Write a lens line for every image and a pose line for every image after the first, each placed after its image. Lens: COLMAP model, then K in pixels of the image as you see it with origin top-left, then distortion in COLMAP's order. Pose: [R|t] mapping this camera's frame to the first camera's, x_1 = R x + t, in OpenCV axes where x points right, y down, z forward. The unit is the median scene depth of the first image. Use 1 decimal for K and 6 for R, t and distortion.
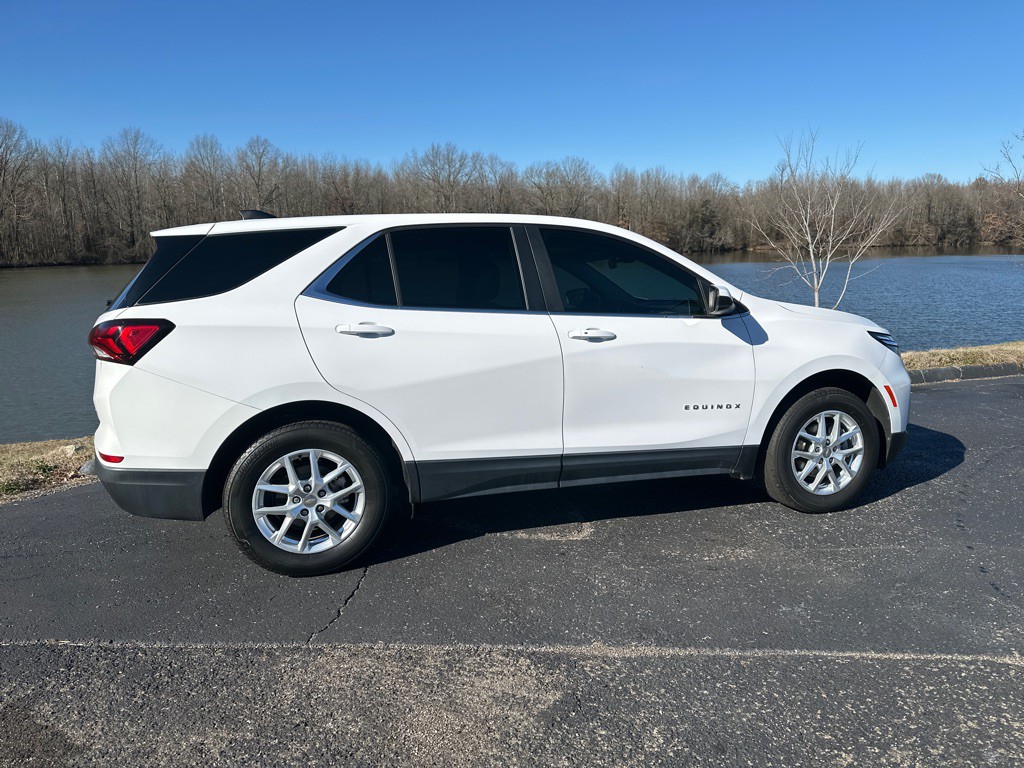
lens RADIAL K [[716.6, 0, 515.8], [0, 716.6, 388.7], [0, 0, 1]] dist [0.105454, -0.132526]
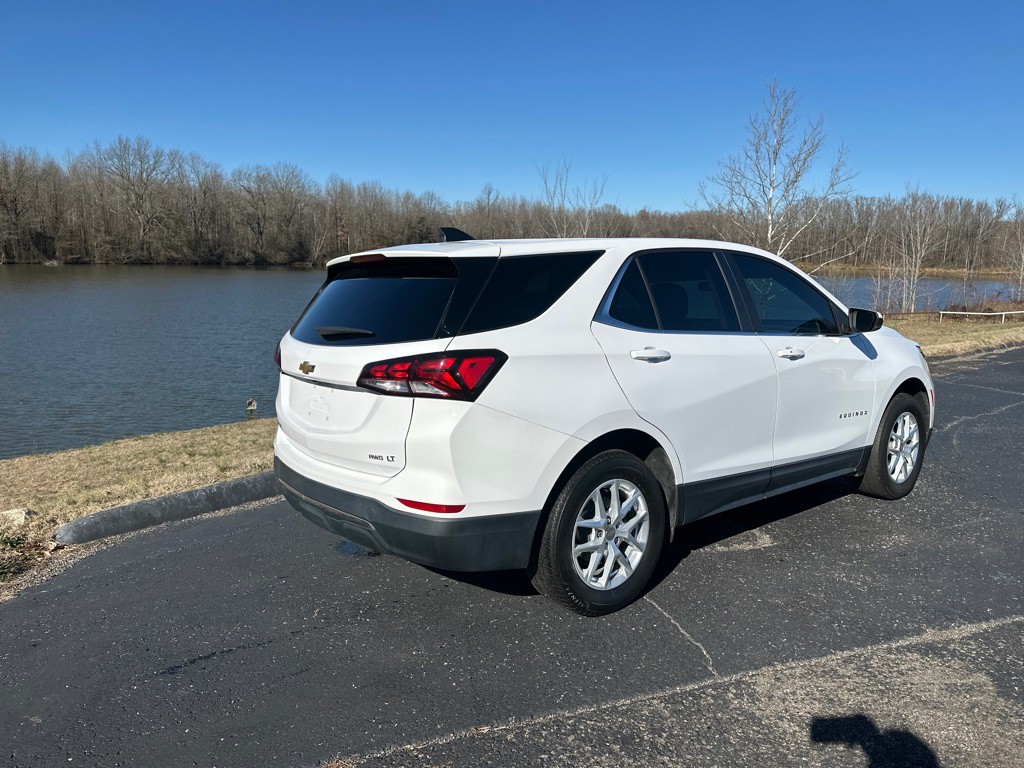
lens RADIAL K [[726.9, 0, 507.1], [0, 726.9, 383.0], [0, 0, 1]] dist [0.035287, -0.036052]
pose [[0.927323, -0.036147, 0.372512, -0.685289], [0.045443, 0.998836, -0.016201, -0.031745], [-0.371492, 0.031951, 0.927886, 0.136290]]
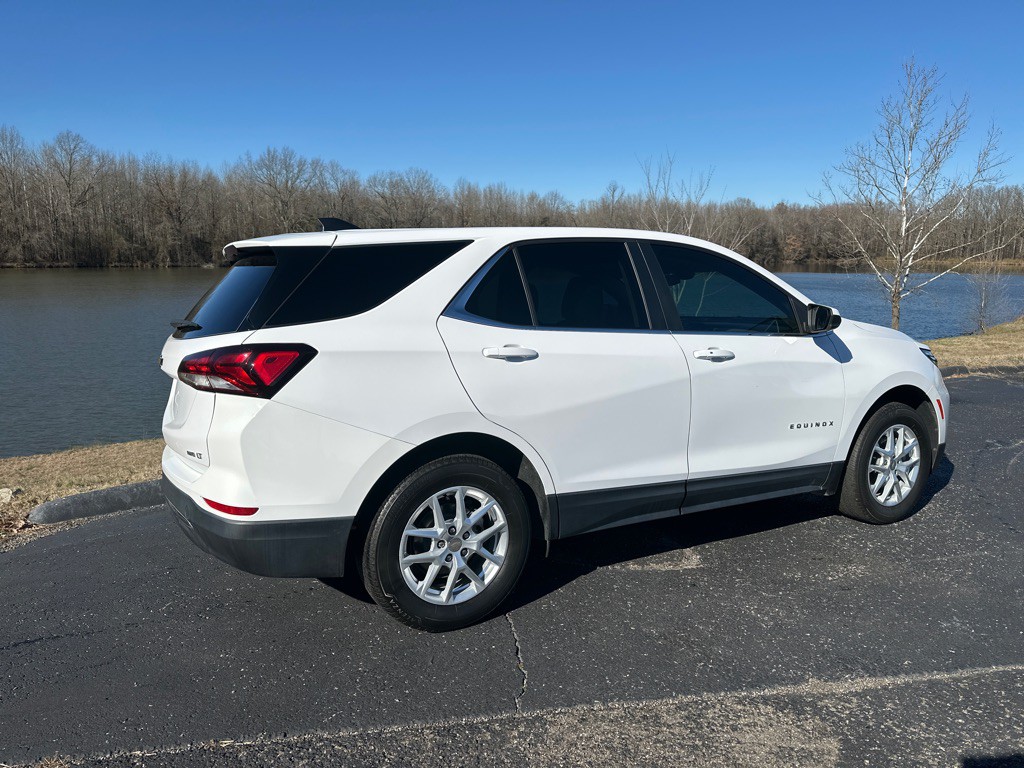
lens RADIAL K [[722.2, 0, 502.3], [0, 722.2, 384.0], [0, 0, 1]] dist [0.063711, -0.074996]
pose [[0.979542, -0.016951, 0.200526, -0.361321], [0.021356, 0.999575, -0.019824, -0.021662], [-0.200105, 0.023701, 0.979488, 0.098014]]
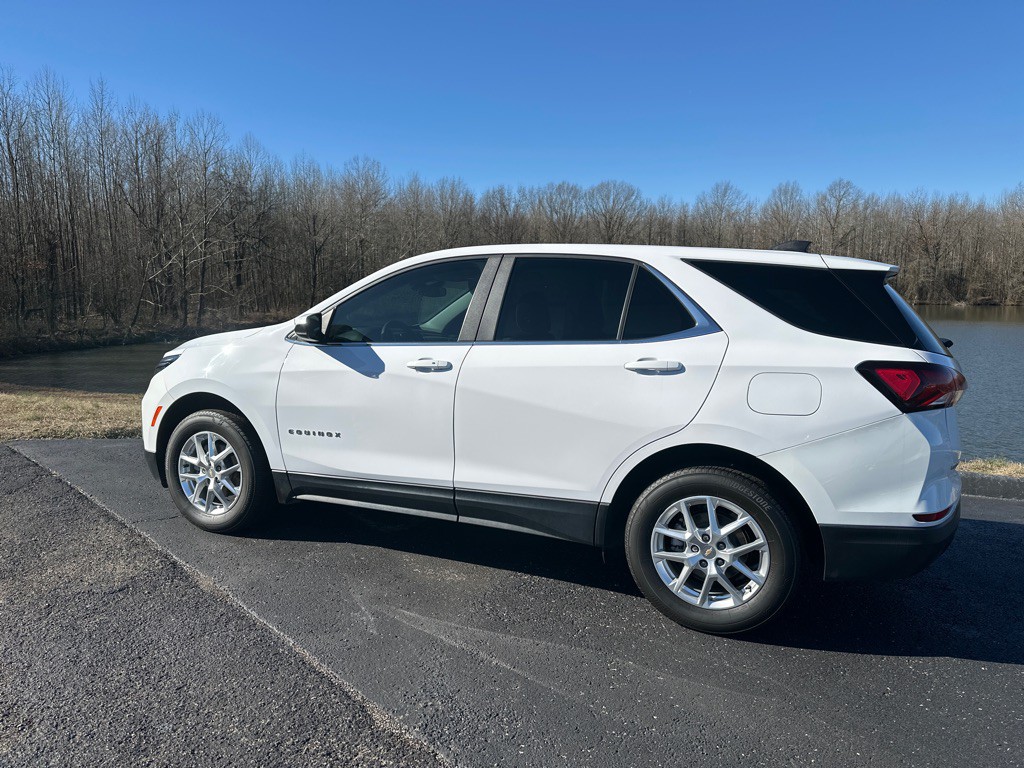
lens RADIAL K [[716.6, 0, 515.8], [0, 716.6, 388.7], [0, 0, 1]] dist [0.105454, -0.132526]
pose [[0.724179, 0.114019, -0.680121, 1.012647], [-0.152887, 0.988239, 0.002883, -0.049415], [0.672451, 0.101895, 0.733094, 0.290372]]
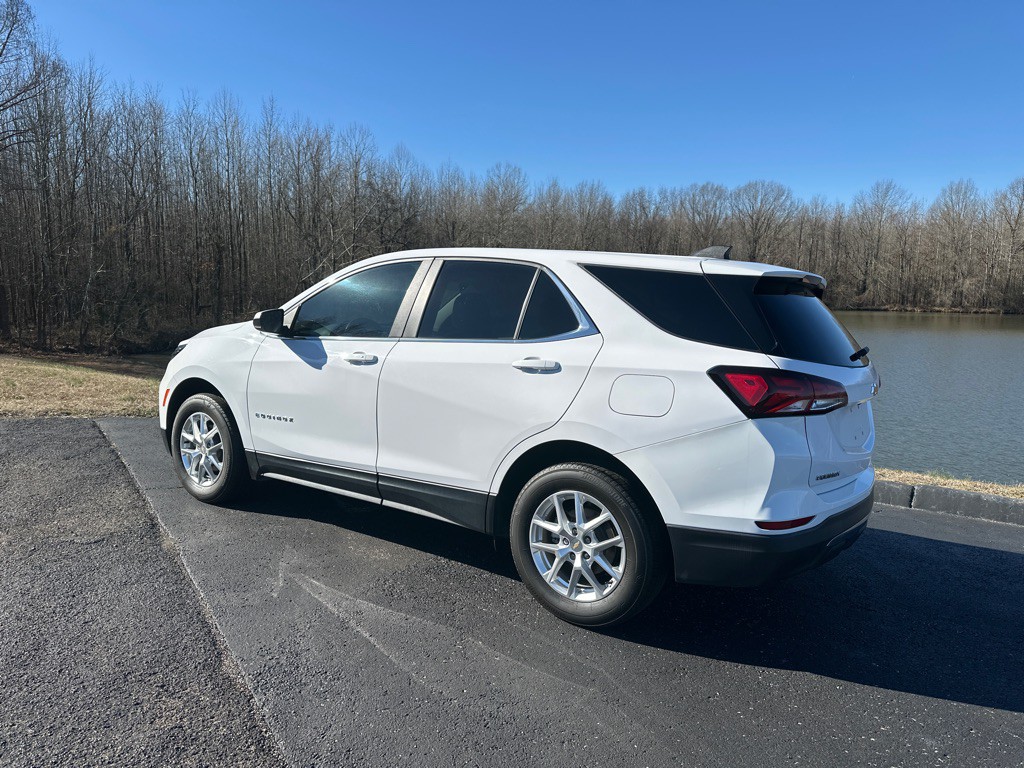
lens RADIAL K [[716.6, 0, 515.8], [0, 716.6, 388.7], [0, 0, 1]] dist [0.105454, -0.132526]
pose [[0.577761, 0.135885, -0.804815, 1.252279], [-0.187775, 0.981724, 0.030954, -0.092252], [0.794312, 0.133240, 0.592718, 0.478650]]
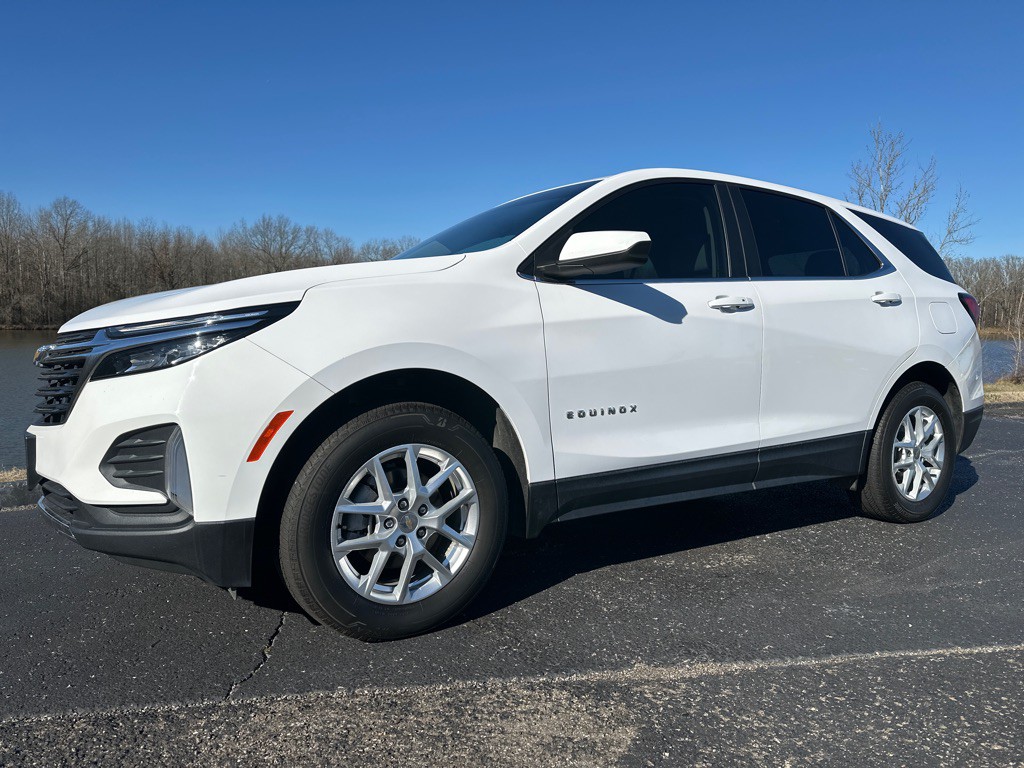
lens RADIAL K [[720.1, 0, 507.8], [0, 720.1, 384.4], [0, 0, 1]] dist [0.067121, -0.078438]
pose [[0.976333, 0.005862, 0.216193, -0.138845], [0.018691, 0.993606, -0.111348, 0.110883], [-0.215464, 0.112753, 0.969980, 0.208227]]
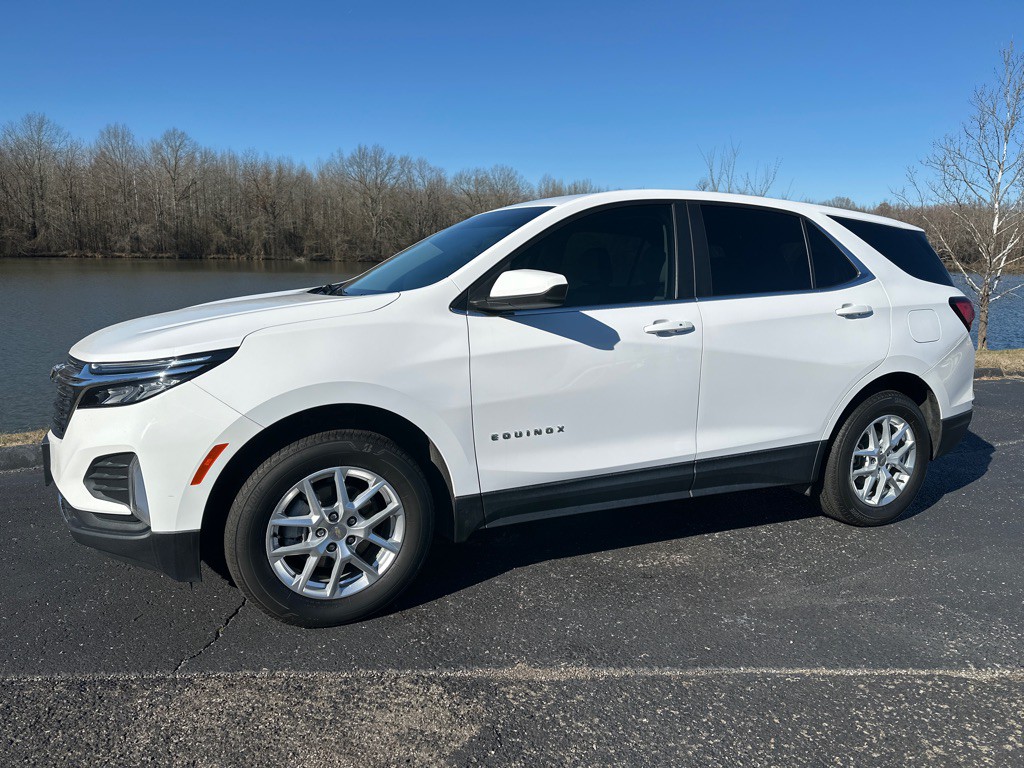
lens RADIAL K [[718.1, 0, 510.9], [0, 718.1, 389.3], [0, 0, 1]] dist [0.095021, -0.124554]
pose [[0.995281, 0.015702, 0.095761, 0.008287], [-0.014721, 0.999832, -0.010942, 0.022877], [-0.095916, 0.009481, 0.995344, 0.098974]]
